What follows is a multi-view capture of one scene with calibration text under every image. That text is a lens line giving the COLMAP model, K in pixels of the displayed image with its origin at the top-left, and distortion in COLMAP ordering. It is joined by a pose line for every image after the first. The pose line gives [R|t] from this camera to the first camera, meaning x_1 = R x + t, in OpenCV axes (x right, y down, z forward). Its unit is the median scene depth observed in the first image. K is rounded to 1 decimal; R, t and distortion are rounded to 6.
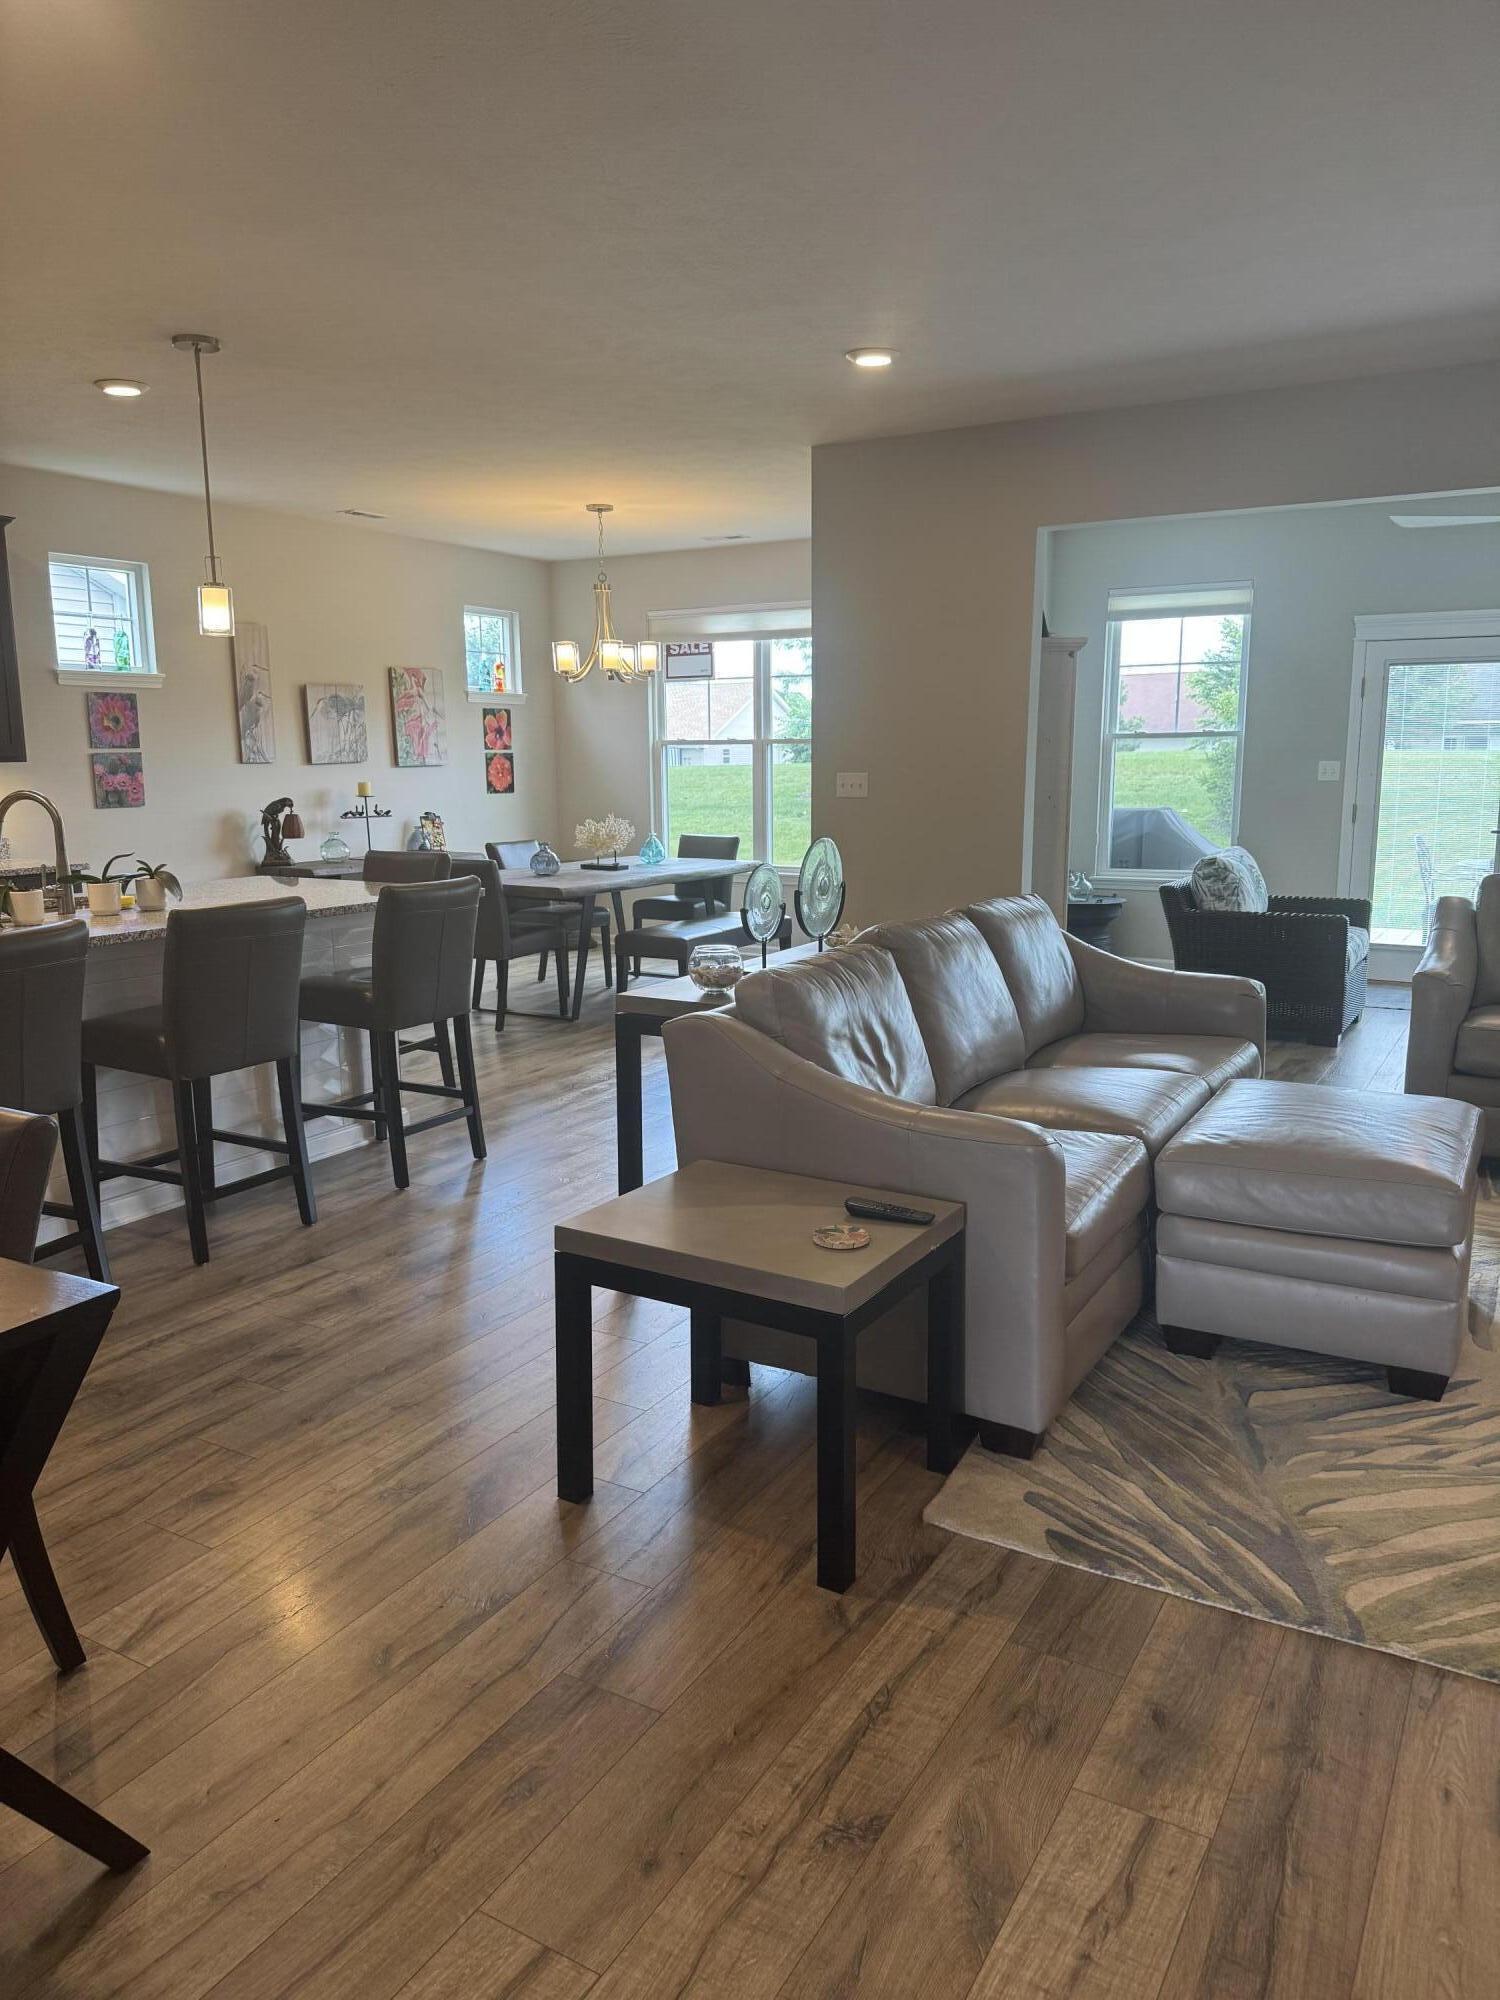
lens RADIAL K [[1419.9, 0, 750.0], [0, 1419.9, 1000.0], [0, 0, 1]] dist [0.009709, -0.005268]
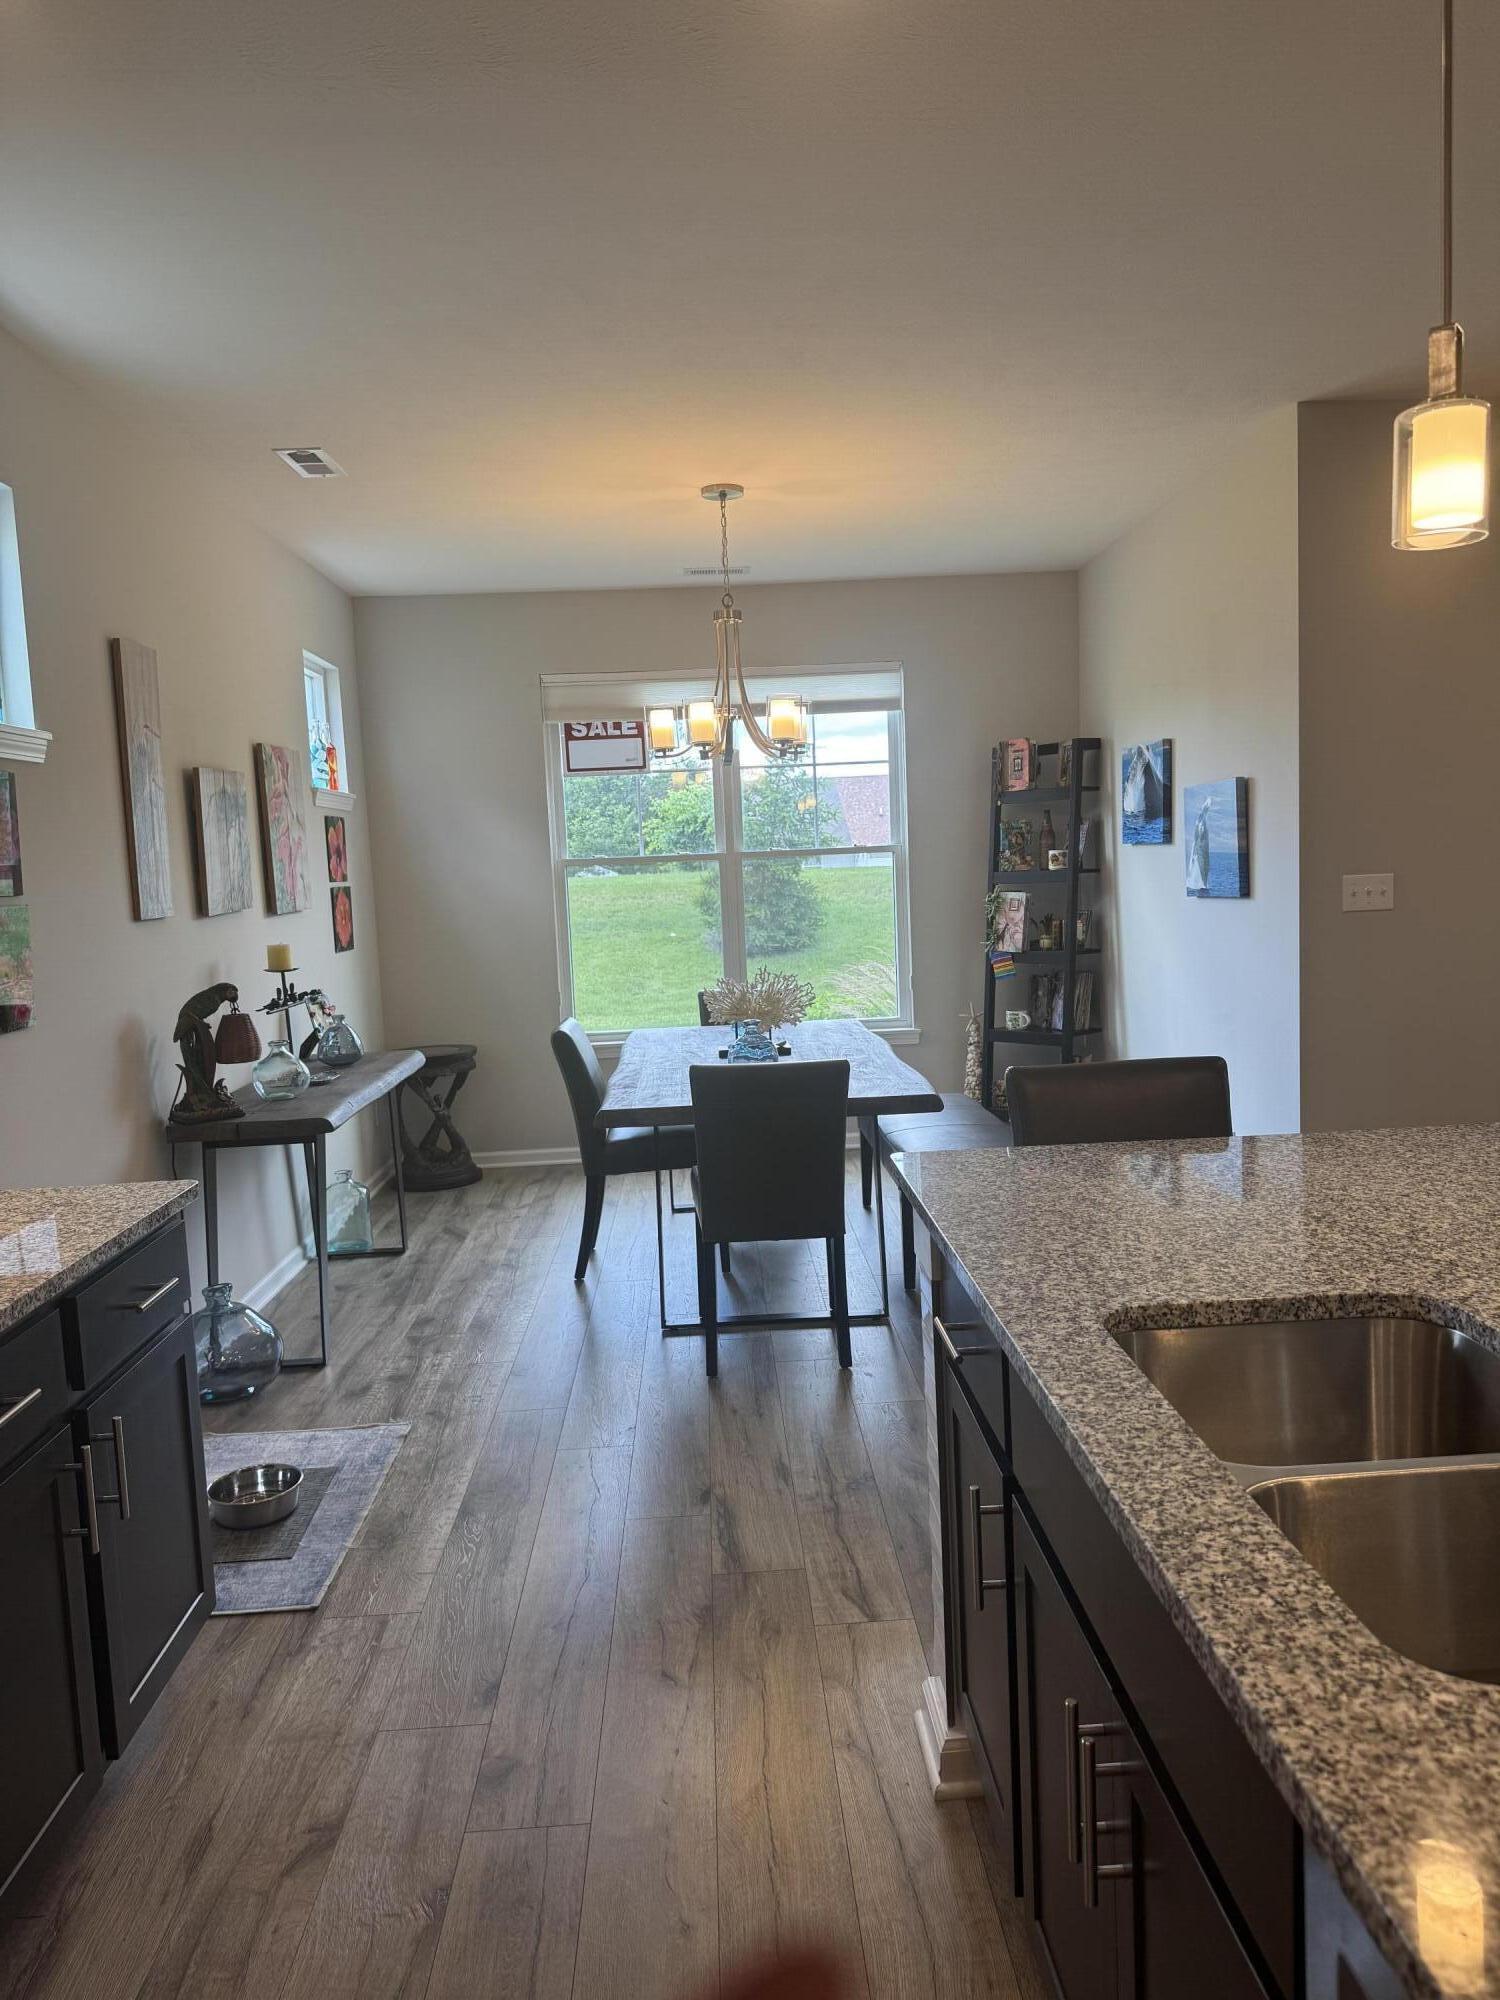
lens RADIAL K [[1419.9, 0, 750.0], [0, 1419.9, 1000.0], [0, 0, 1]] dist [0.009709, -0.005268]
pose [[0.855195, -0.075725, 0.512745, -0.428571], [0.118864, 0.991558, -0.051811, -0.088106], [-0.504493, 0.105256, 0.856976, 0.471656]]
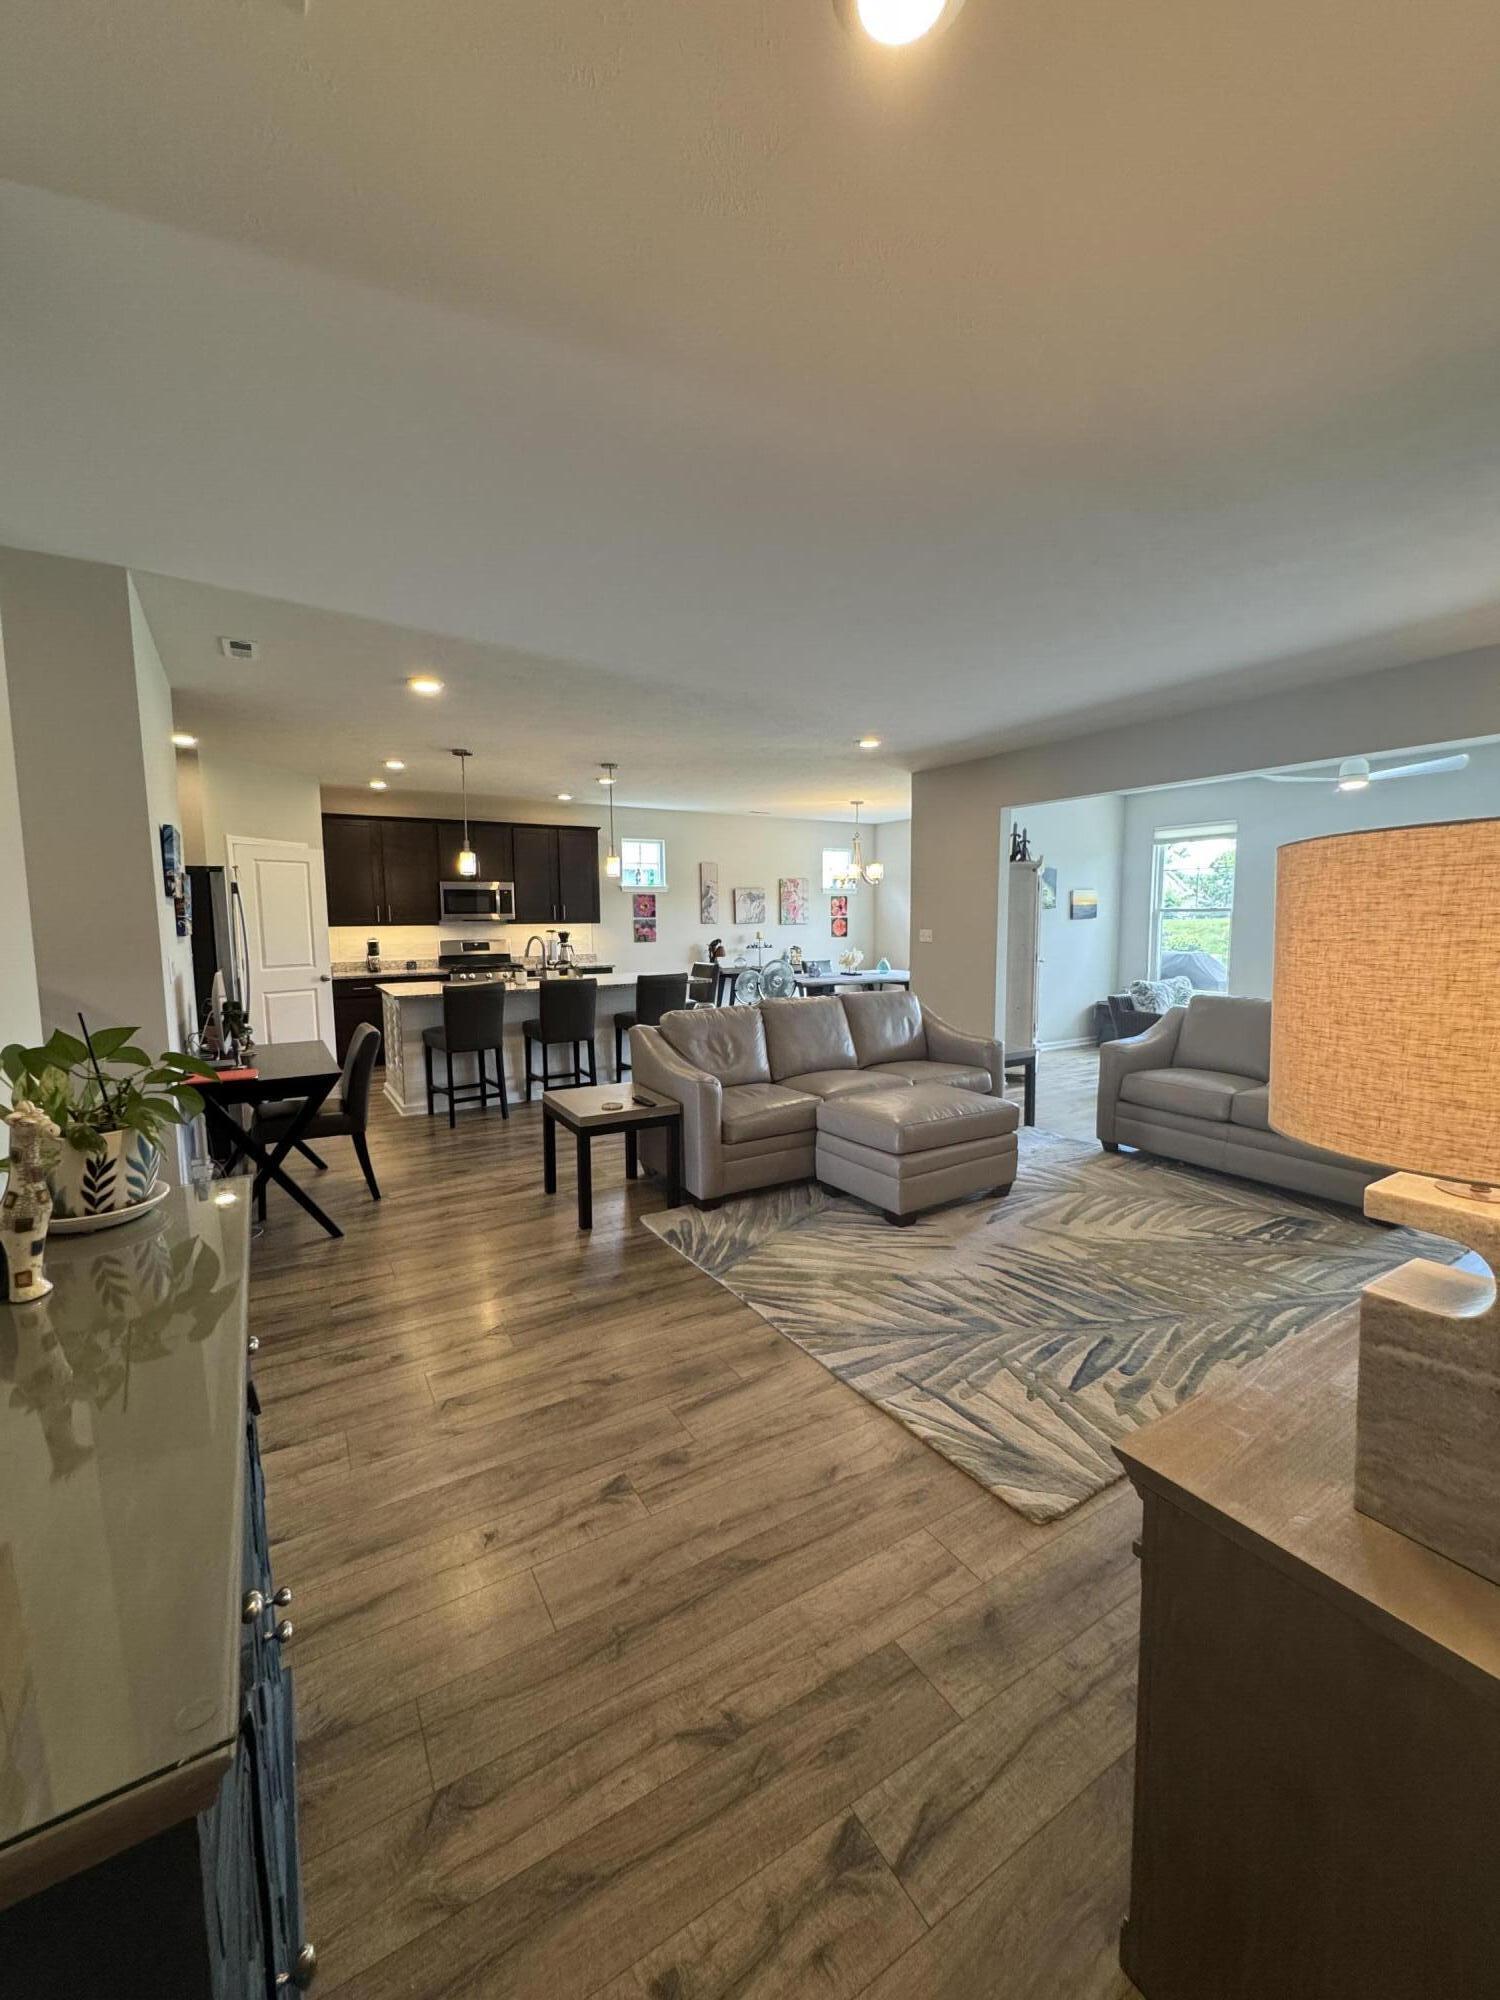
lens RADIAL K [[788.6, 0, 750.0], [0, 788.6, 1000.0], [0, 0, 1]] dist [0.000435, -0.000001]
pose [[0.883078, 0.051798, -0.466359, 0.306883], [-0.079180, 0.996085, -0.039298, -0.000284], [0.462497, 0.071629, 0.883722, -0.074984]]
